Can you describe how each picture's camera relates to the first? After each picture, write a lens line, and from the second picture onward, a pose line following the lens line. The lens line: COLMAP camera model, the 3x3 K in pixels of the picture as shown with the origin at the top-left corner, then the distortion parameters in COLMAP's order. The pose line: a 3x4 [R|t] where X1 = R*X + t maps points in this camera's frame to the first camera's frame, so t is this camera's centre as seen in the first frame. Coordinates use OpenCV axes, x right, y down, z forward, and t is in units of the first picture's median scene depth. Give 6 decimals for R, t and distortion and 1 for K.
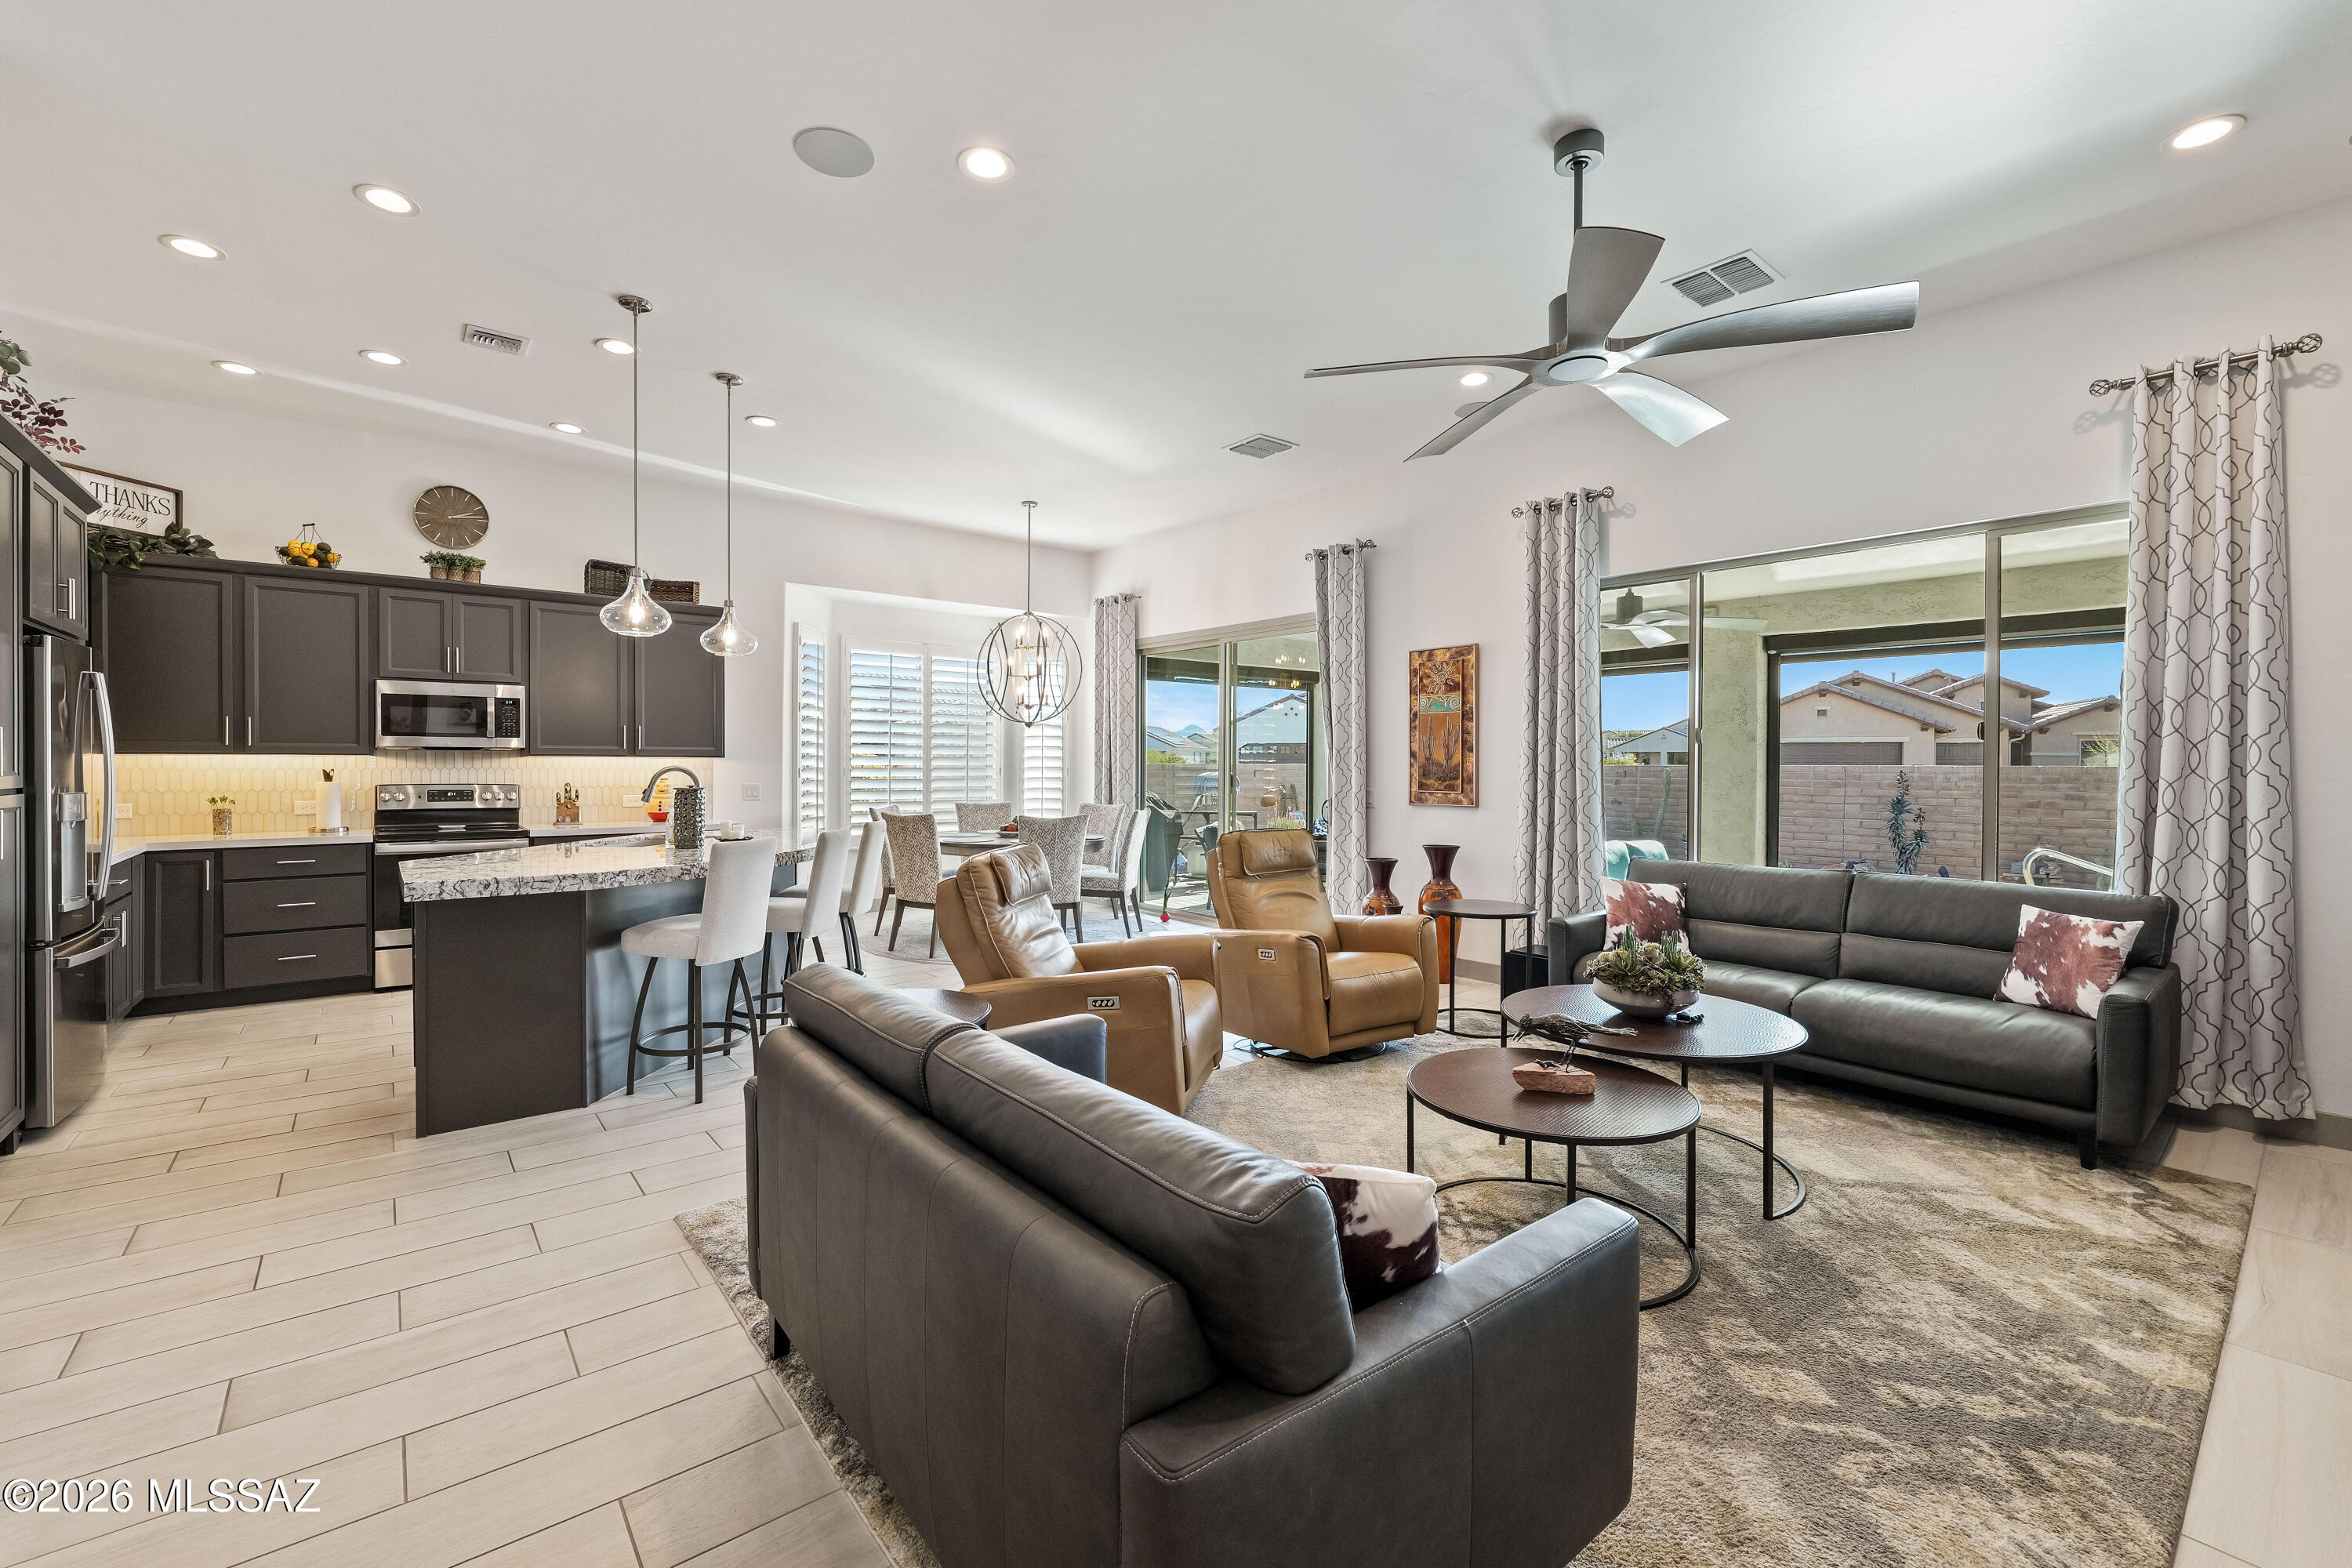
lens RADIAL K [[969.0, 0, 1172.0], [0, 969.0, 780.0], [0, 0, 1]] dist [-0.014209, -0.000149]
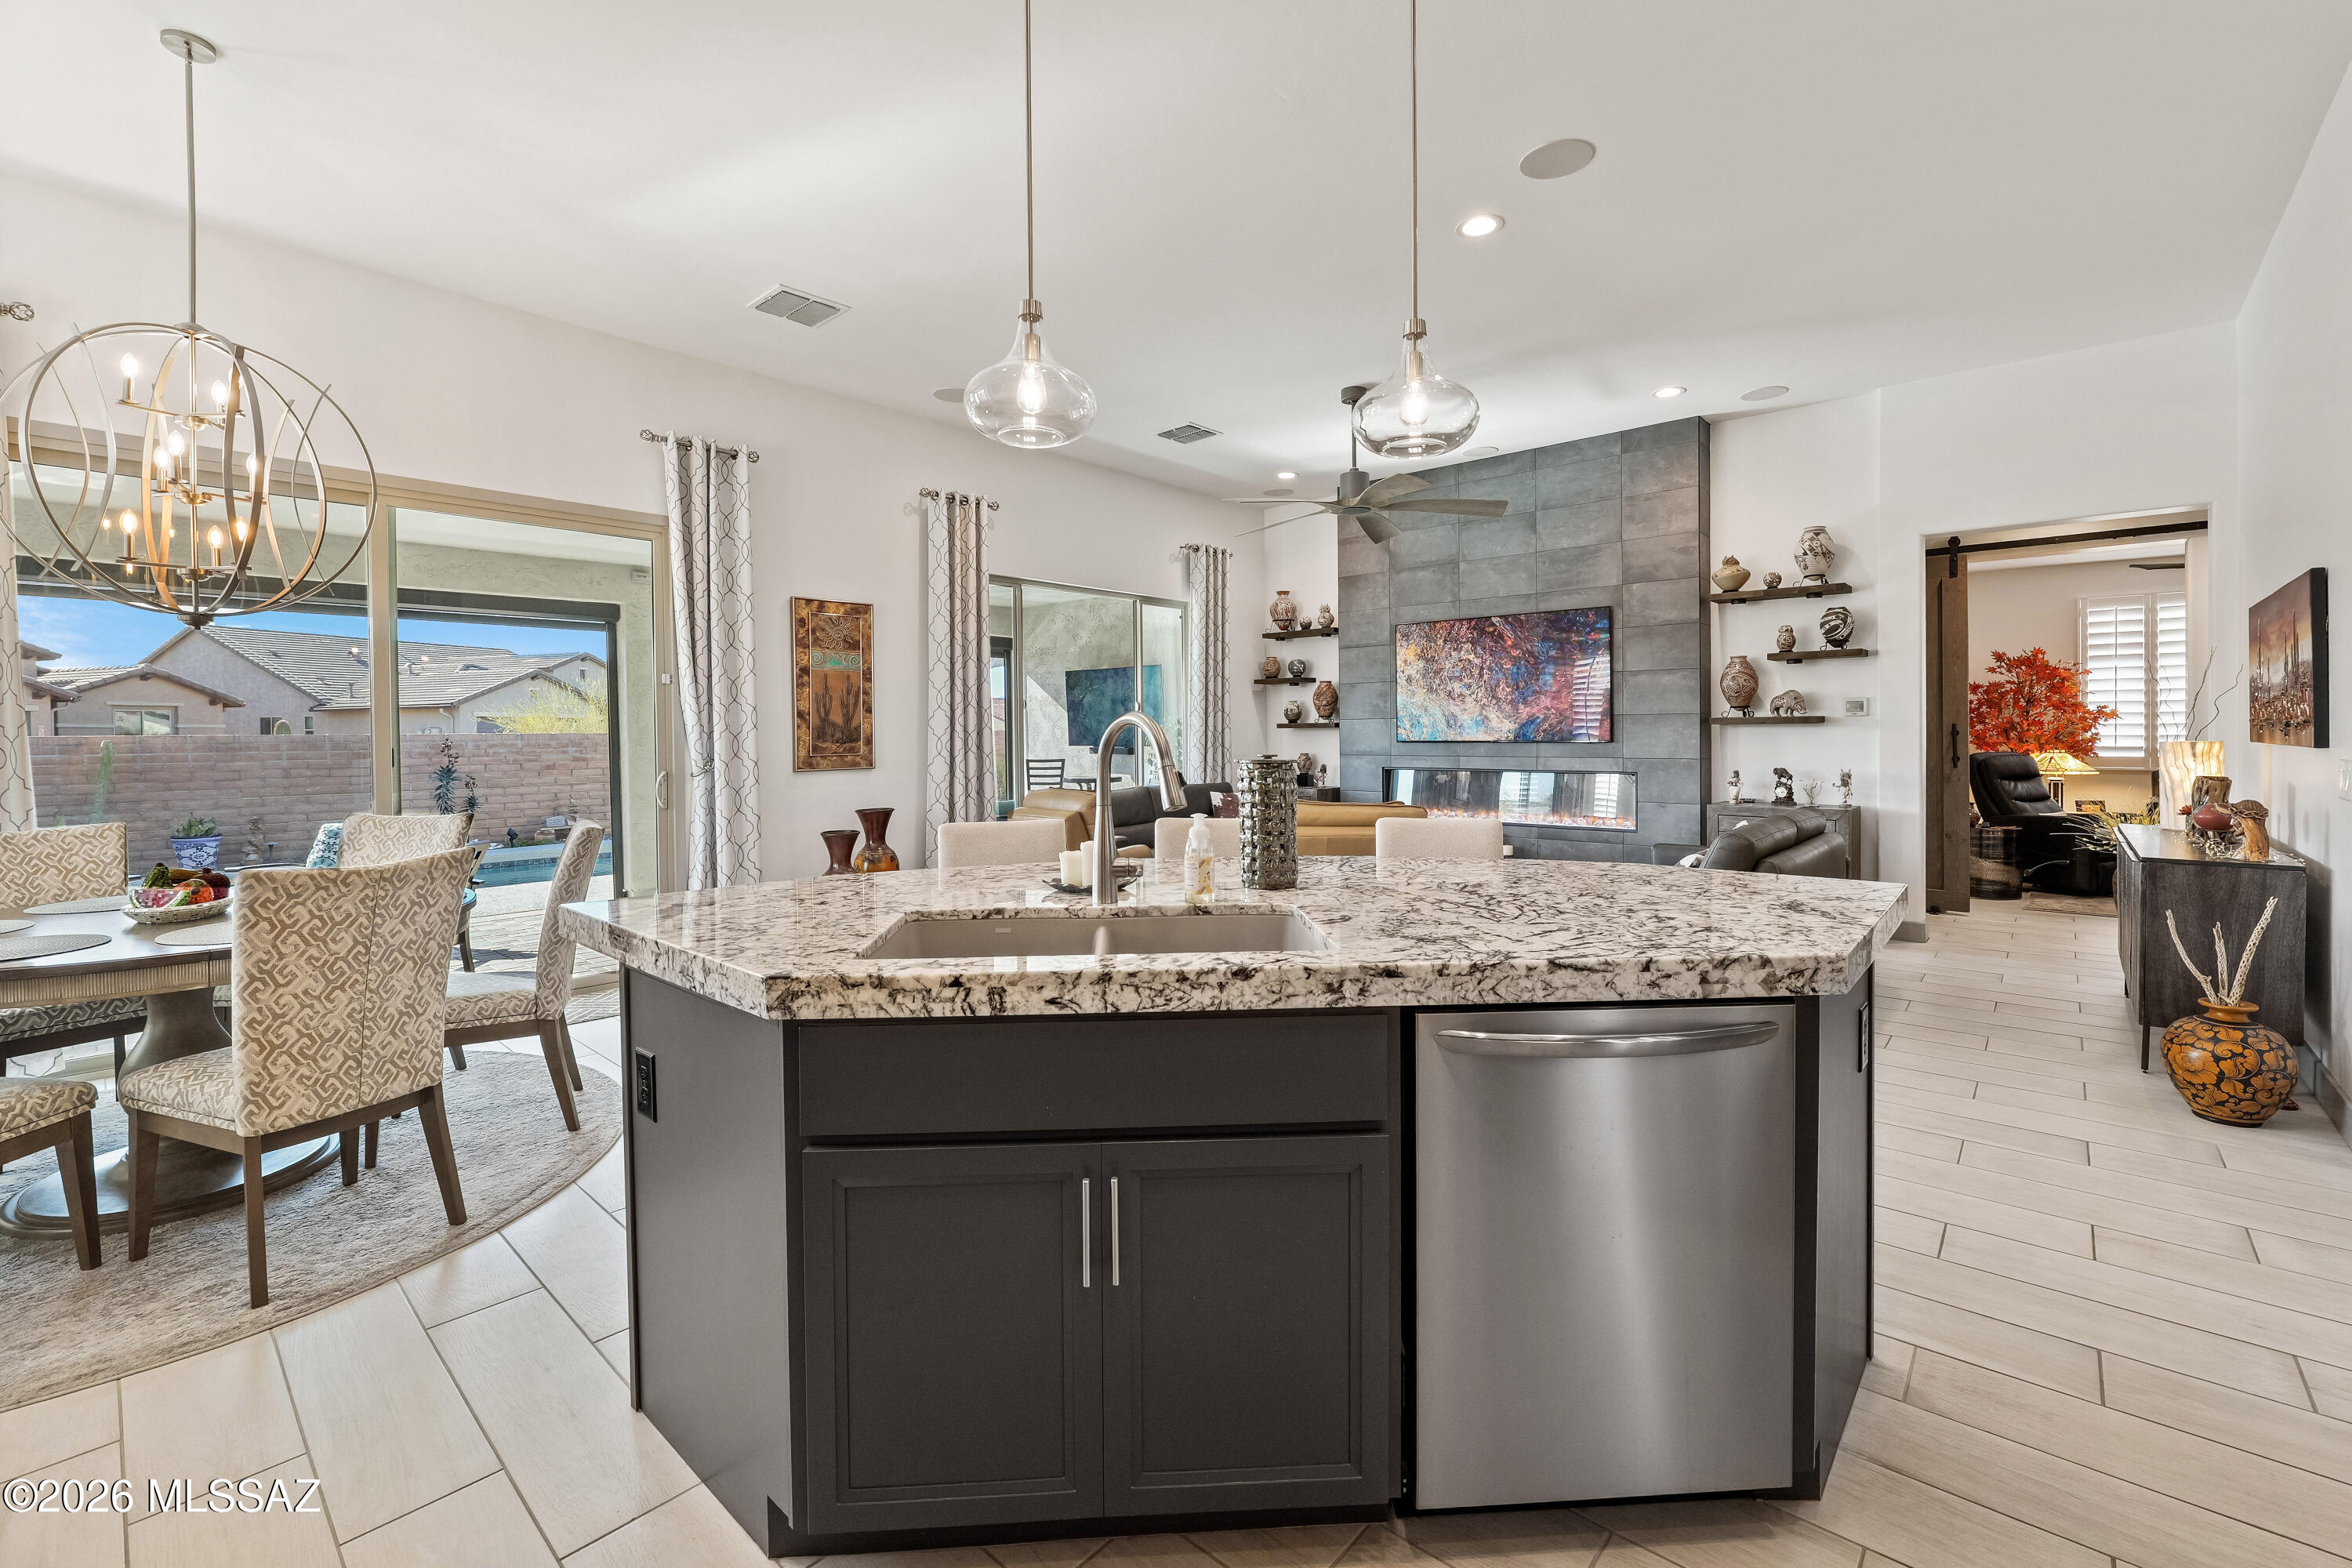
lens RADIAL K [[989.6, 0, 1173.8], [0, 989.6, 751.1], [0, 0, 1]] dist [-0.006987, 0.000191]
pose [[-0.145913, -0.019738, 0.989101, -0.834229], [0.022845, 0.999467, 0.023315, -0.007588], [-0.989034, 0.025998, -0.145384, 0.951762]]
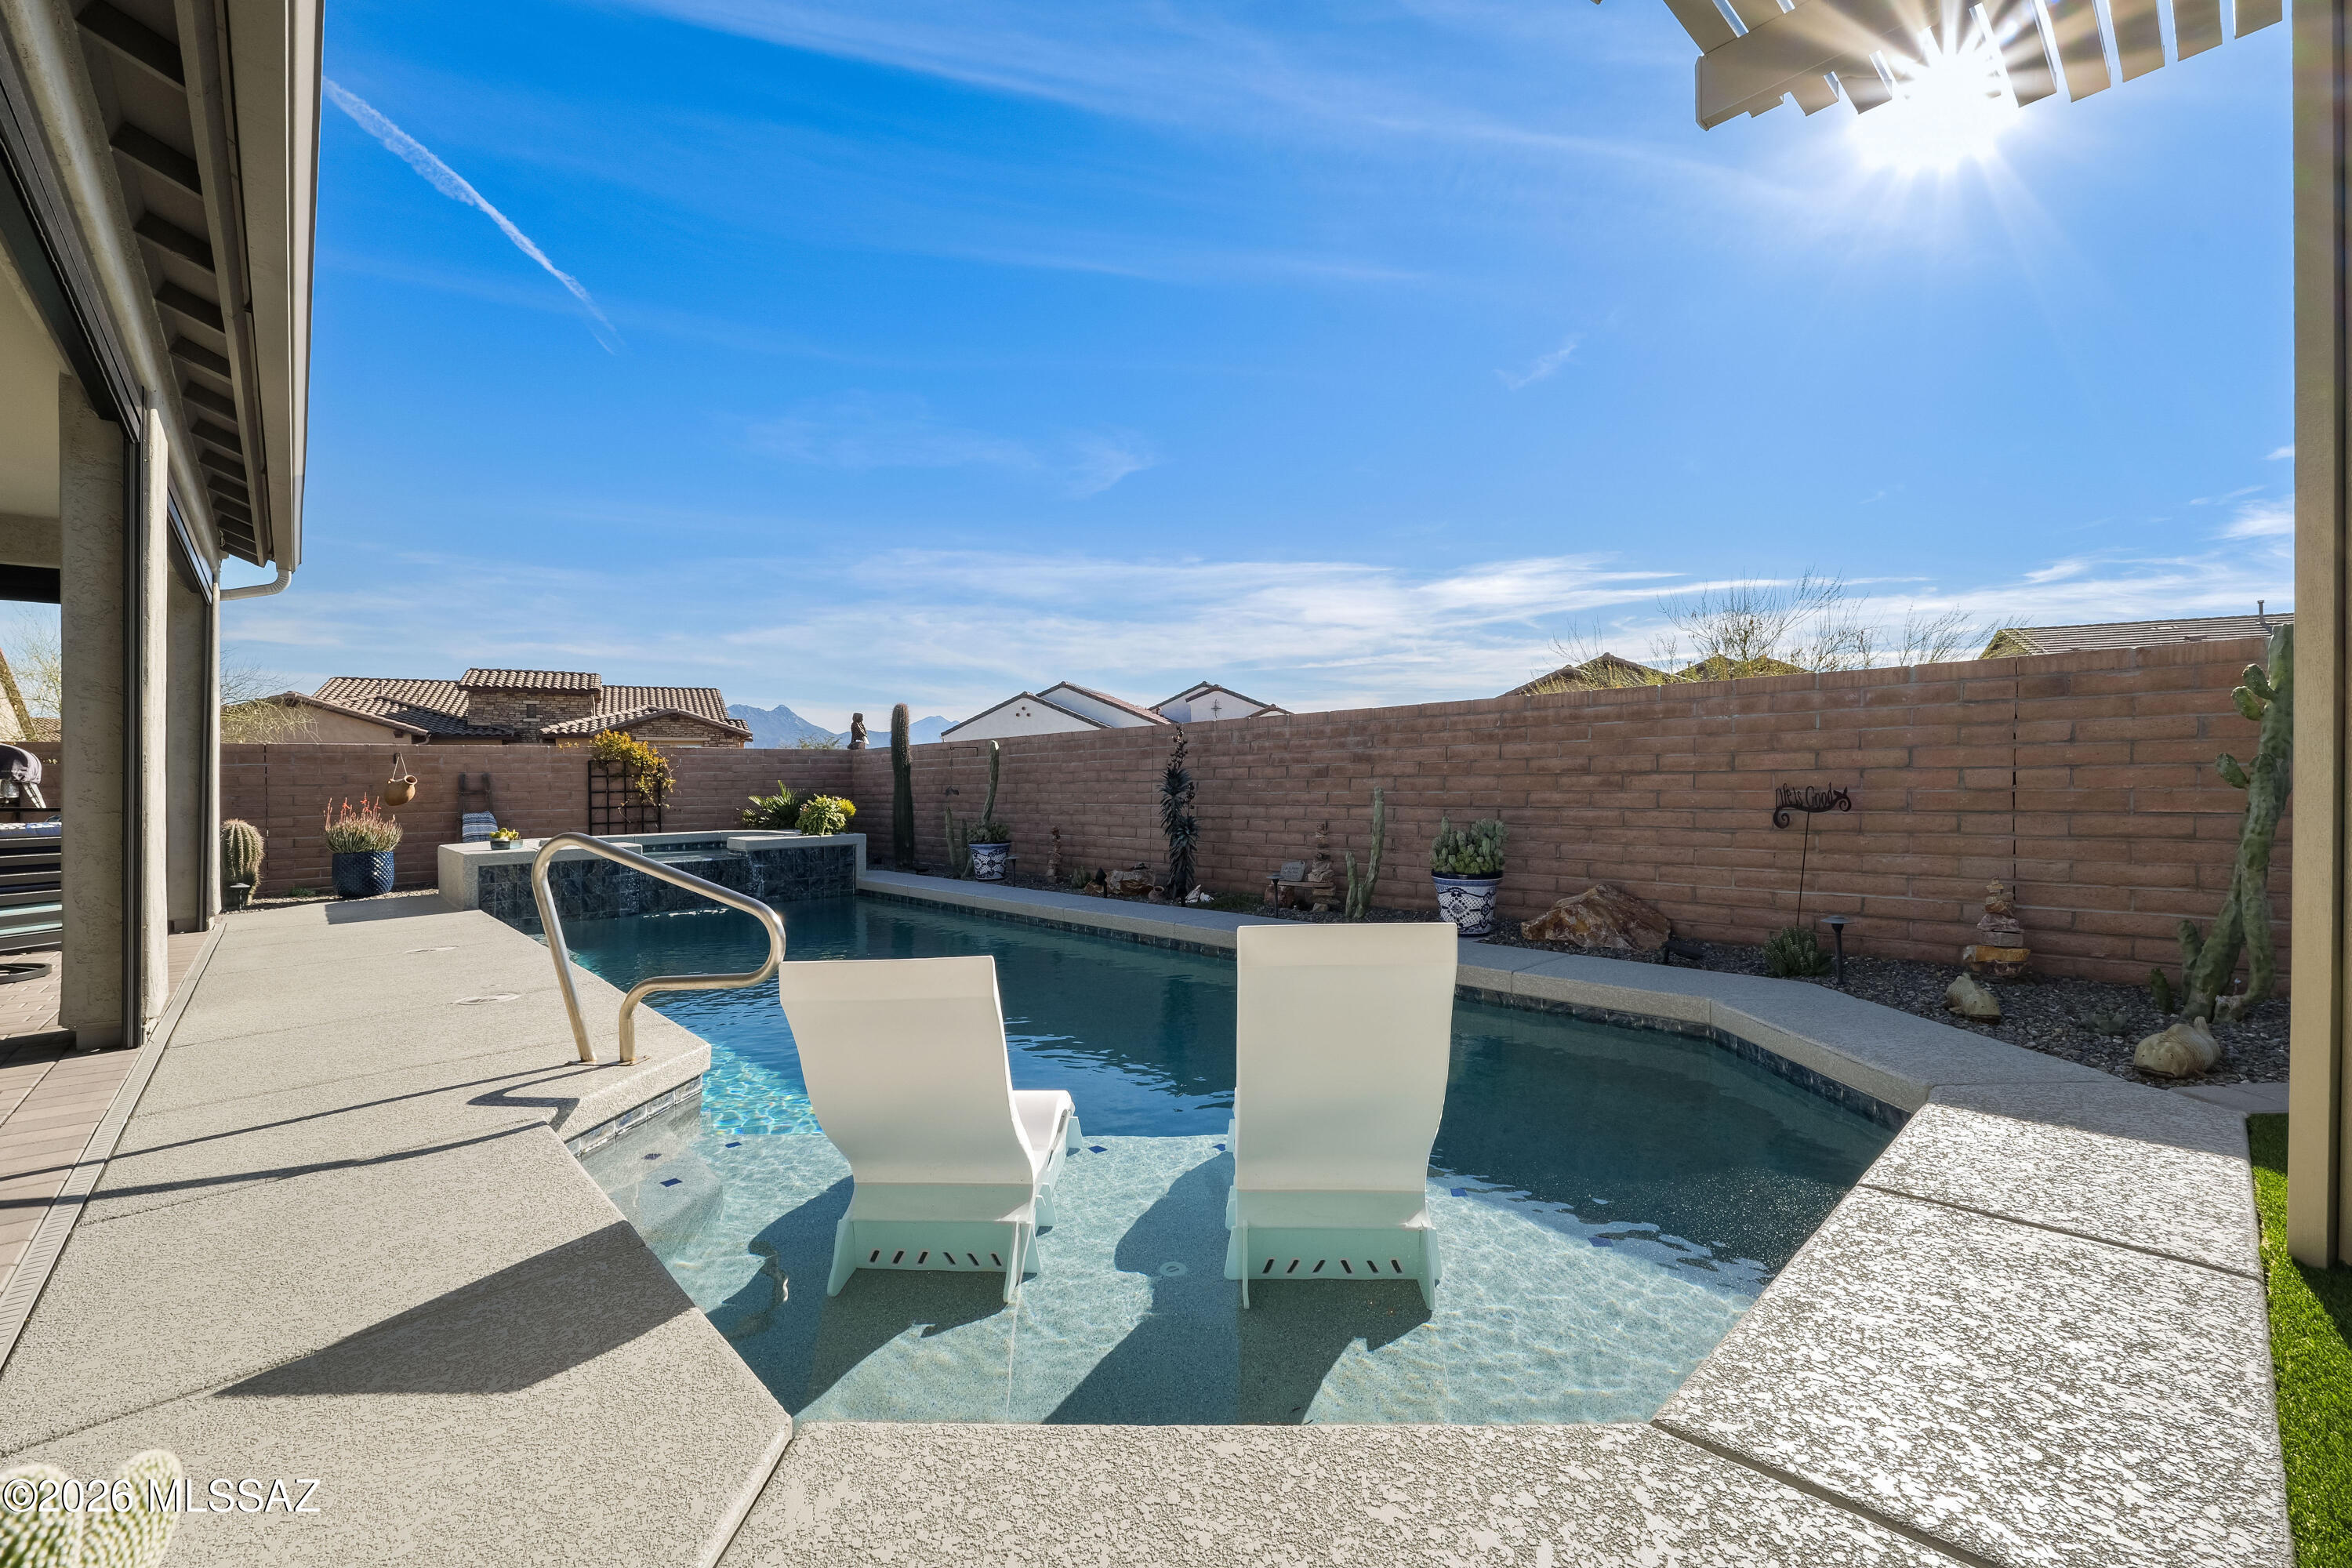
lens RADIAL K [[985.7, 0, 1177.8], [0, 985.7, 777.6], [0, 0, 1]] dist [-0.011502, 0.000324]
pose [[0.997779, -0.022763, 0.062599, 1.679611], [0.023689, 0.999620, -0.014099, 0.080678], [-0.062255, 0.015550, 0.997939, 0.768848]]
